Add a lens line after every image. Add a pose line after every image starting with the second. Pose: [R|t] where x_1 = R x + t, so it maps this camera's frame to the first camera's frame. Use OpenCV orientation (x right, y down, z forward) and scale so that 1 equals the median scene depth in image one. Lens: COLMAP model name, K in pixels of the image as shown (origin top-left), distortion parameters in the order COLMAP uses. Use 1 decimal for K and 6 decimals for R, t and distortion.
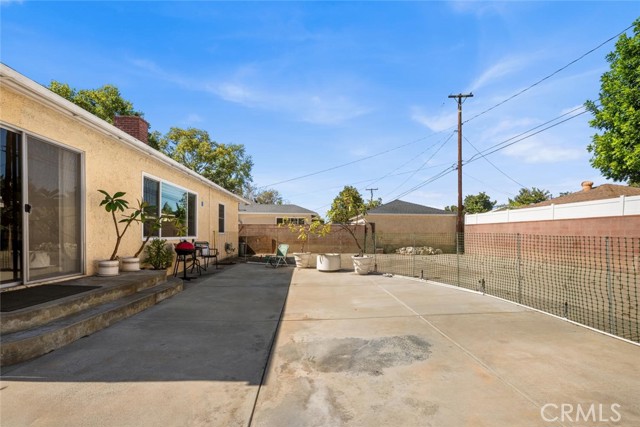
lens RADIAL K [[267.9, 0, 322.7], [0, 267.9, 240.8], [0, 0, 1]] dist [-0.000606, 0.000017]
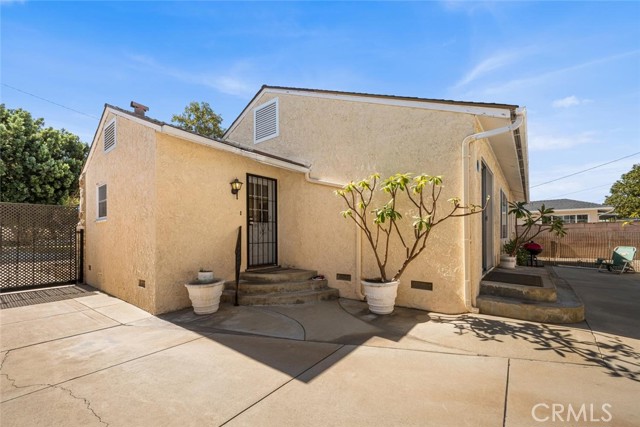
lens RADIAL K [[262.6, 0, 319.9], [0, 262.6, 244.1], [0, 0, 1]] dist [-0.011441, -0.000070]
pose [[0.729642, 0.007371, -0.683789, -0.314630], [-0.004504, 0.999972, 0.005973, 0.005679], [0.683814, -0.001278, 0.729655, -0.263086]]
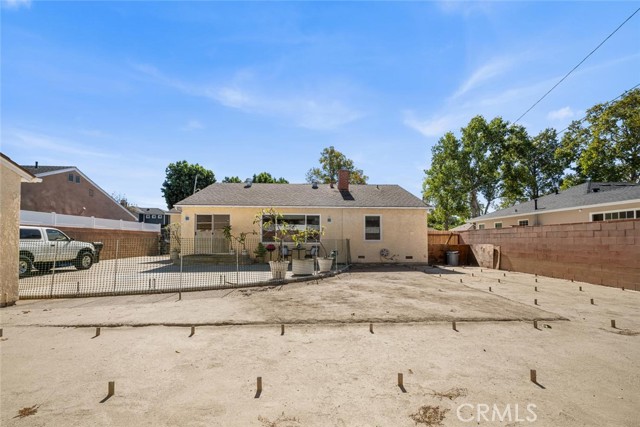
lens RADIAL K [[258.3, 0, 317.7], [0, 258.3, 233.8], [0, 0, 1]] dist [-0.002780, -0.000312]
pose [[-0.034054, -0.027922, -0.999030, 0.989172], [-0.029537, 0.999201, -0.026920, -0.023780], [0.998983, 0.028592, -0.034851, 1.018296]]
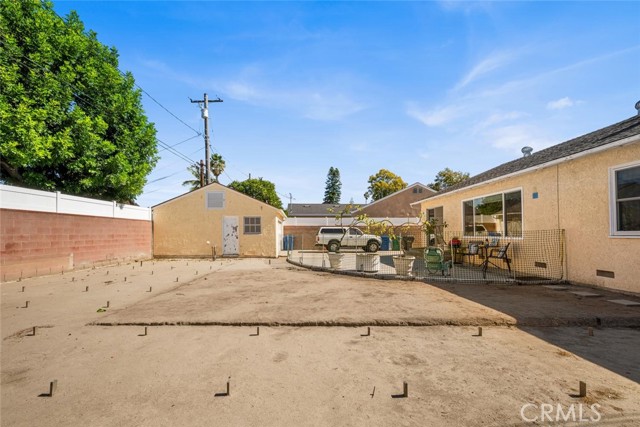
lens RADIAL K [[262.0, 0, 319.8], [0, 262.0, 228.6], [0, 0, 1]] dist [0.002030, 0.000224]
pose [[-0.999440, -0.002486, 0.033358, 0.161493], [-0.002326, 0.999986, 0.004830, -0.044045], [-0.033370, 0.004750, -0.999432, 1.843447]]
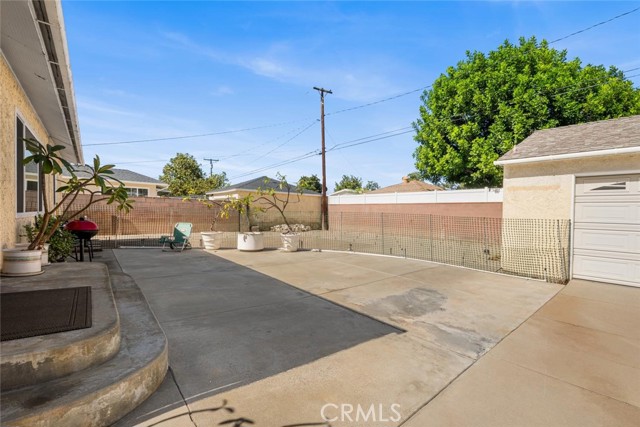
lens RADIAL K [[284.4, 0, 332.5], [0, 284.4, 215.6], [0, 0, 1]] dist [0.002677, 0.000497]
pose [[0.807201, 0.008606, 0.590214, -0.320026], [-0.003839, 0.999949, -0.009330, -0.002189], [-0.590264, 0.005265, 0.807193, 0.022520]]
